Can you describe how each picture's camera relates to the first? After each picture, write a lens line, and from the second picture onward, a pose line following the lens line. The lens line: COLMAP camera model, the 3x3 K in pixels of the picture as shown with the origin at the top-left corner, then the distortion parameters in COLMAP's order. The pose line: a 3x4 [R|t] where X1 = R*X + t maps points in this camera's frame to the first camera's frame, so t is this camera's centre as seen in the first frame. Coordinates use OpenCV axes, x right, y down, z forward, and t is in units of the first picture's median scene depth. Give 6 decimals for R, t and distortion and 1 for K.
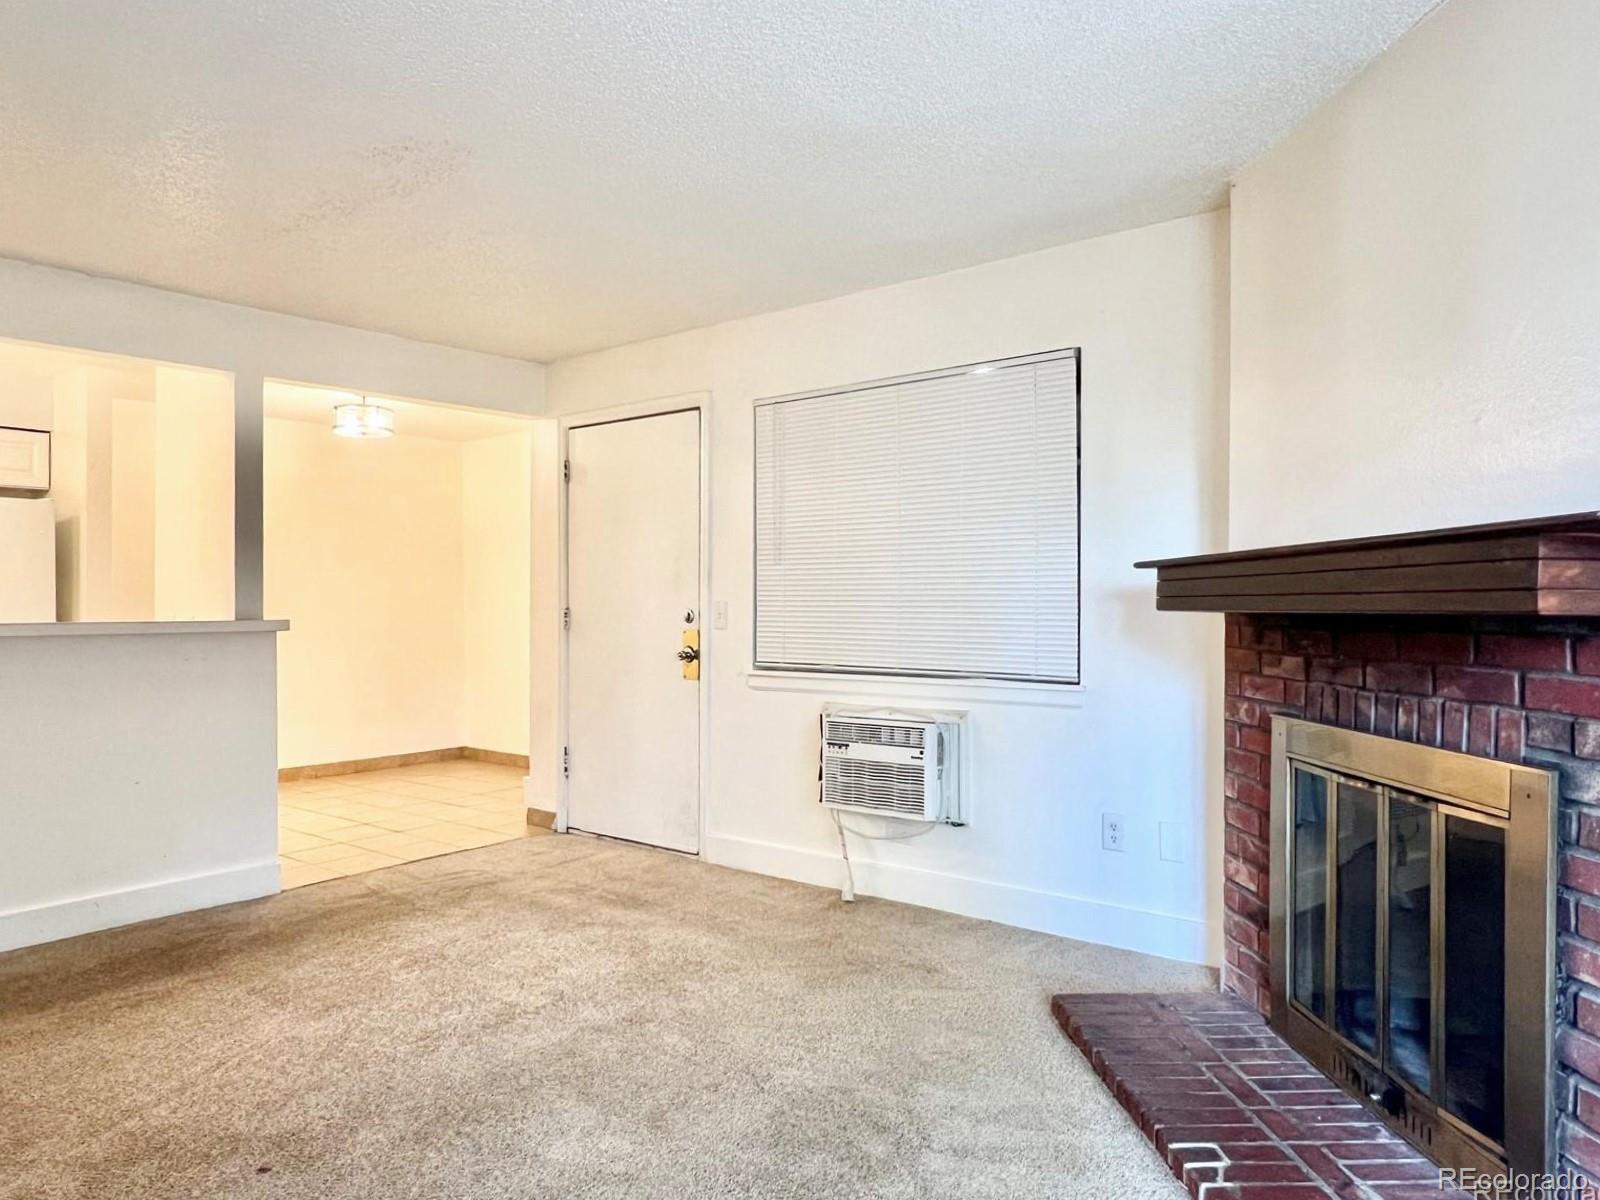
lens RADIAL K [[1044.1, 0, 800.0], [0, 1044.1, 600.0], [0, 0, 1]] dist [-0.001361, 0.000465]
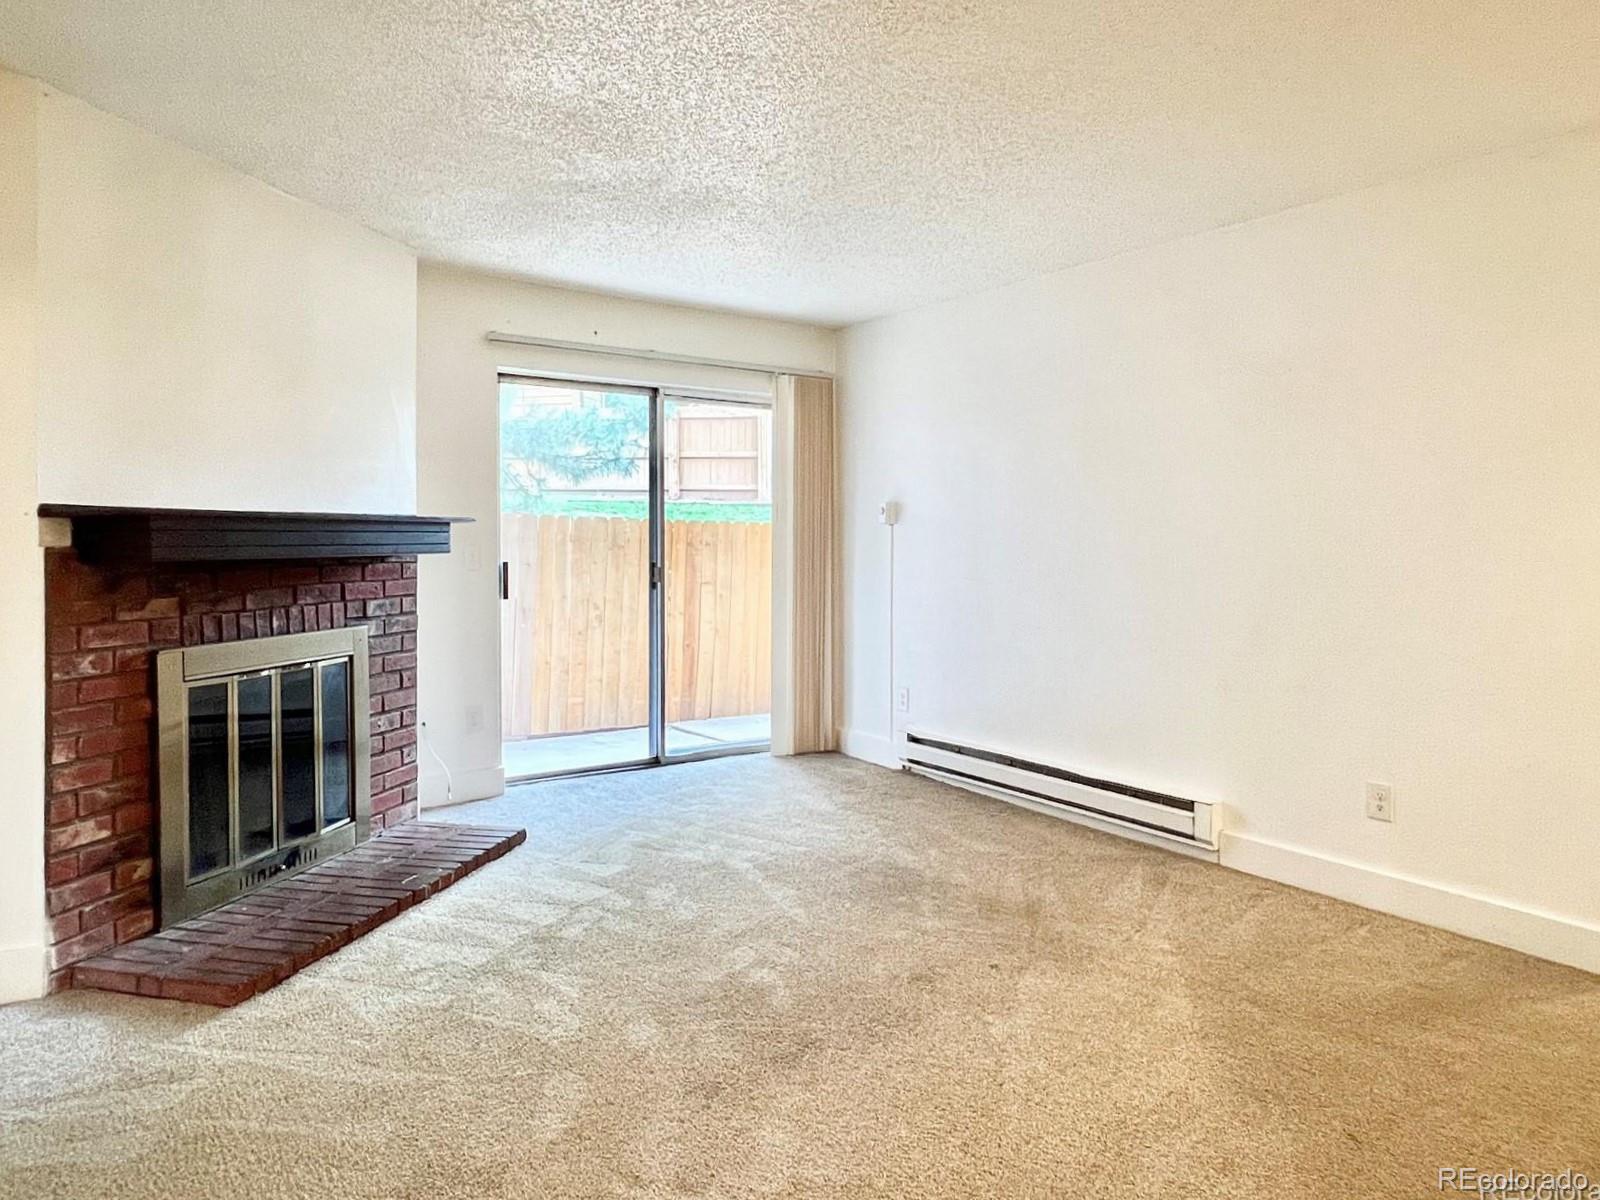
lens RADIAL K [[1050.6, 0, 800.0], [0, 1050.6, 600.0], [0, 0, 1]] dist [0.000110, 0.000077]
pose [[-0.954762, -0.021110, 0.296622, -0.668203], [-0.004922, 0.998462, 0.055217, -0.013933], [-0.297332, 0.051259, -0.953397, 2.330484]]
